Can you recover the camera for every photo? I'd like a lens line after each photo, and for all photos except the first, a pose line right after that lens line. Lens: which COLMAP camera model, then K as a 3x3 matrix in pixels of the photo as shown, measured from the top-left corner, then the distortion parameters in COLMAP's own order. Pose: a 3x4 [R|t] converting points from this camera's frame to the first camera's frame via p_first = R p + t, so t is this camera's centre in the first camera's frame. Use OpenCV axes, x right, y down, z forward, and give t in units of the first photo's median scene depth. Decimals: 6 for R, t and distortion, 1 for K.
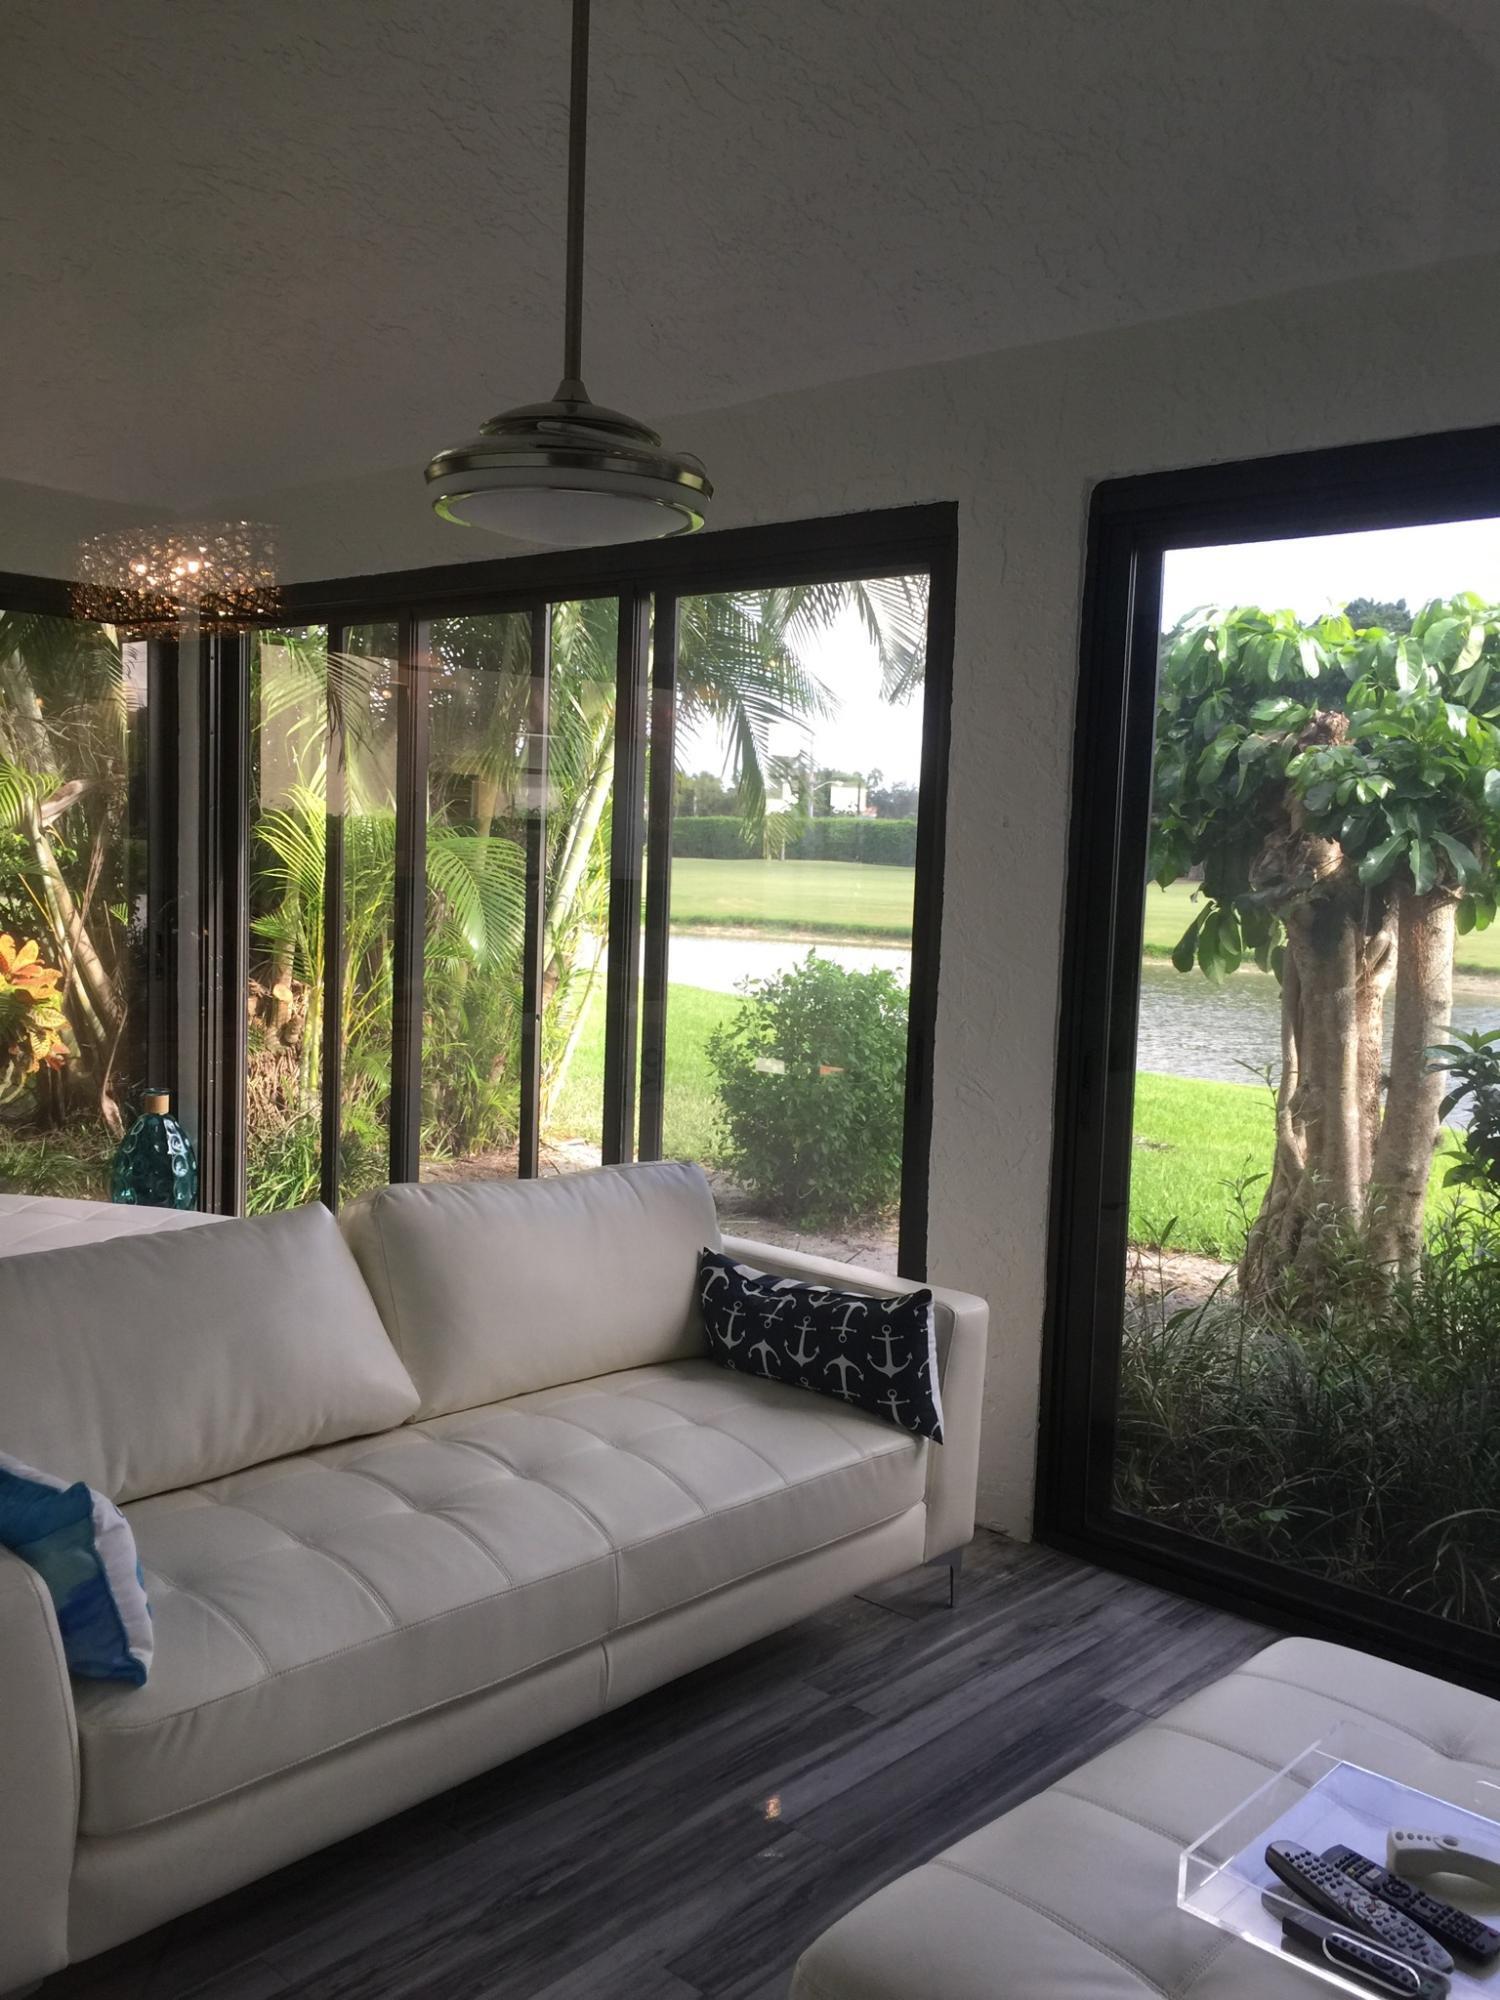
lens RADIAL K [[1727.4, 0, 740.9], [0, 1727.4, 985.8], [0, 0, 1]] dist [0.046248, -0.013042]
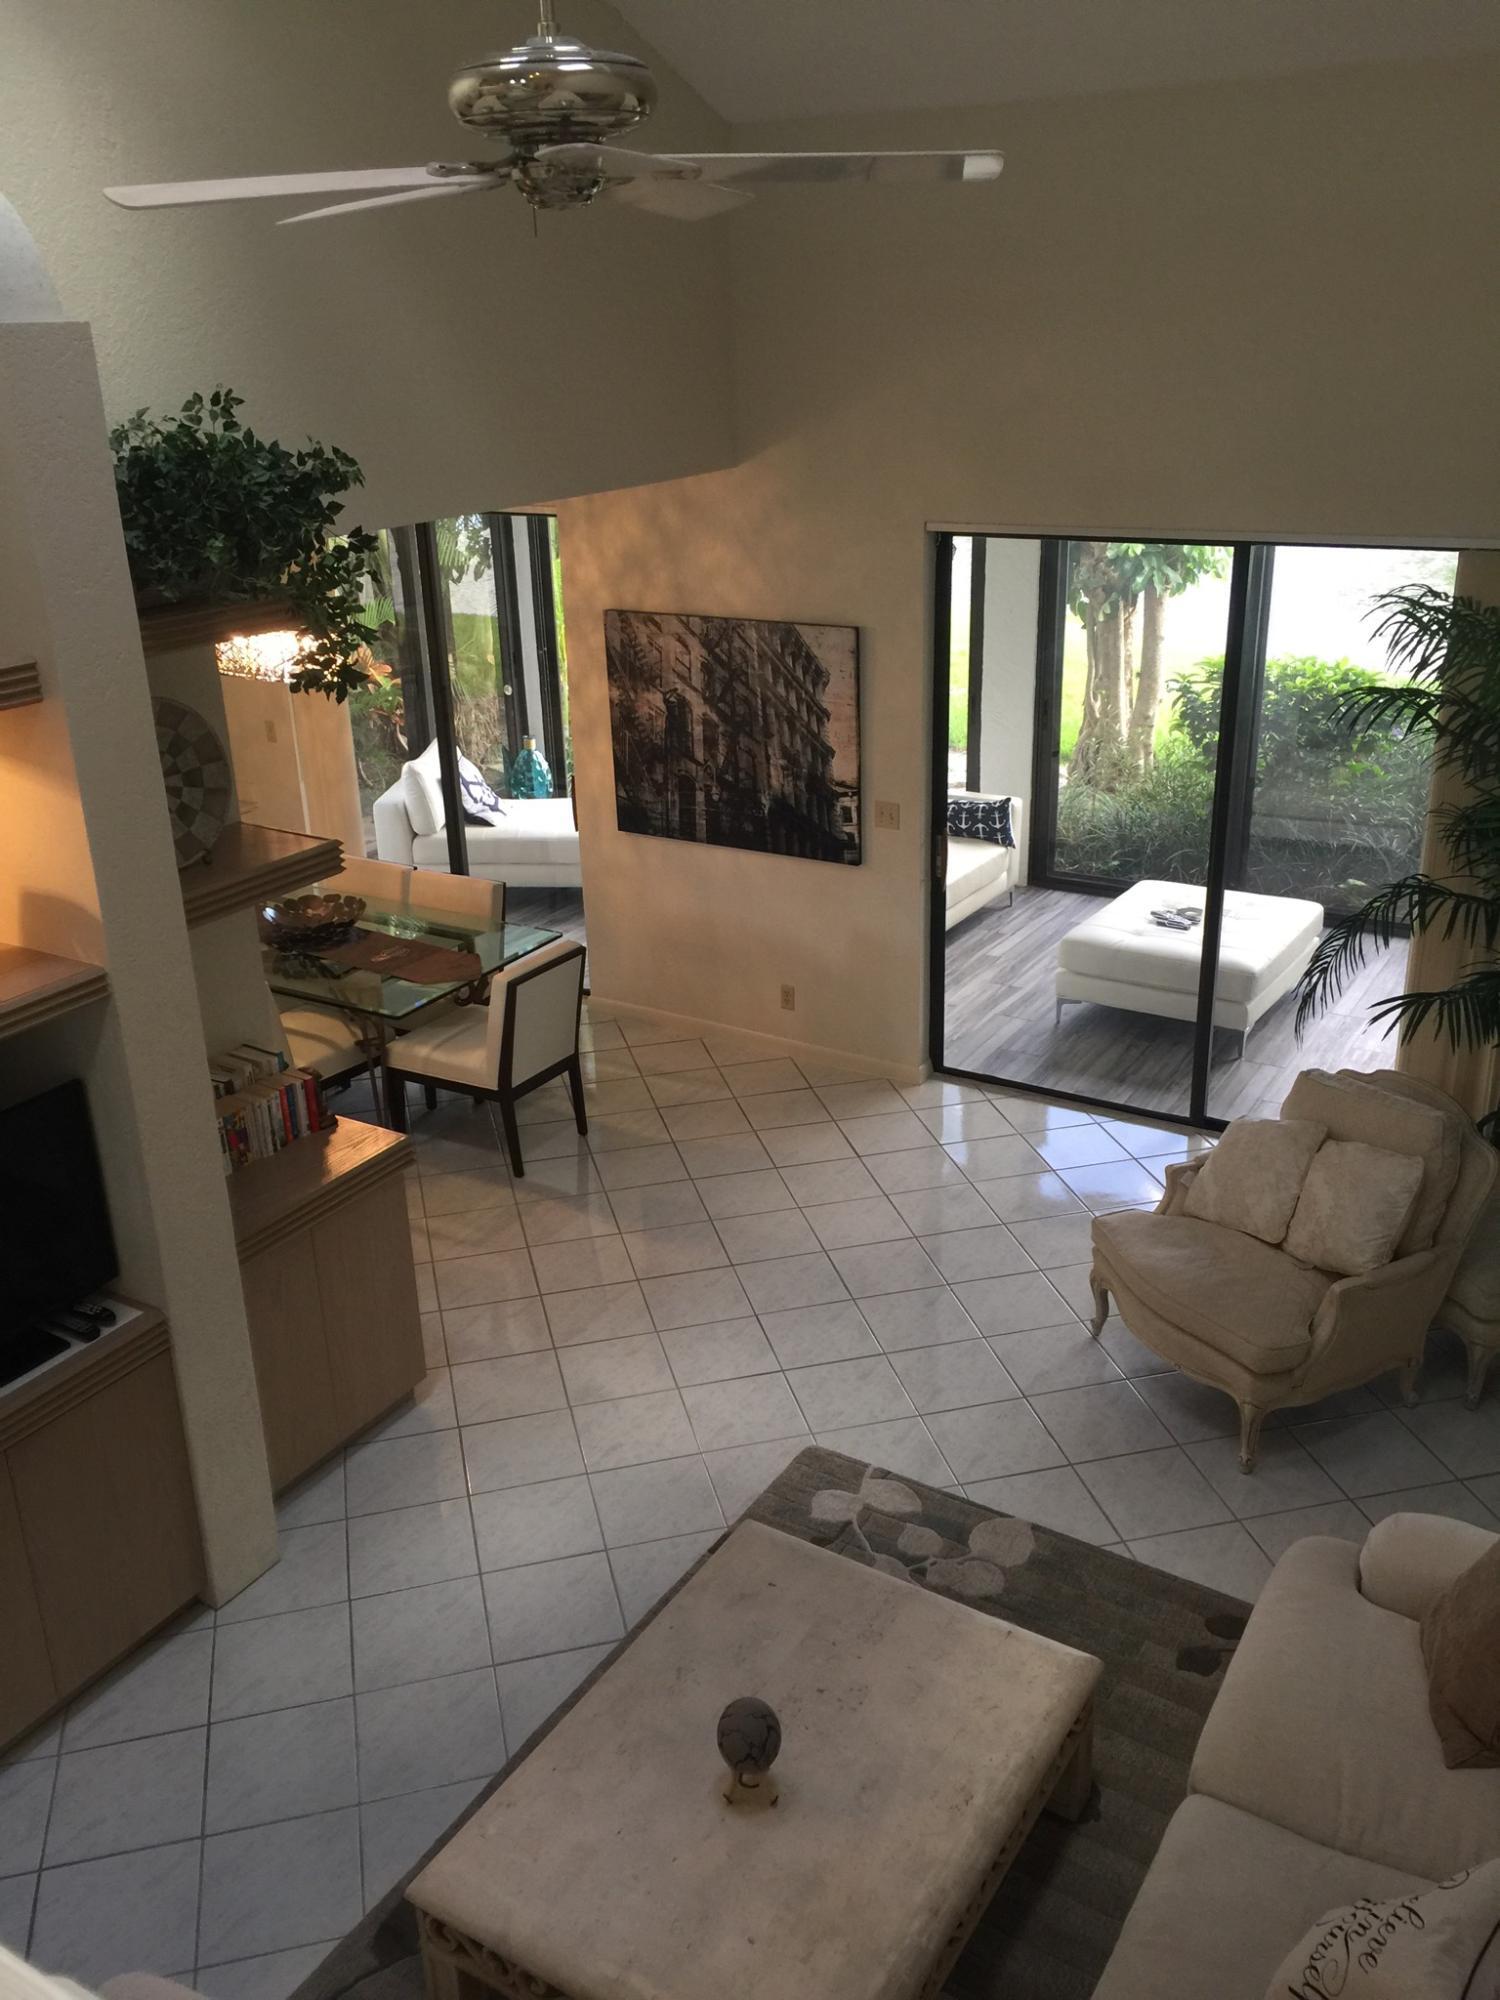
lens RADIAL K [[1727.4, 0, 762.3], [0, 1727.4, 993.6], [0, 0, 1]] dist [0.046248, -0.013042]
pose [[0.978789, -0.122252, 0.164399, -0.690084], [0.069020, 0.952306, 0.297237, -0.340836], [-0.192896, -0.279586, 0.940544, -1.473152]]
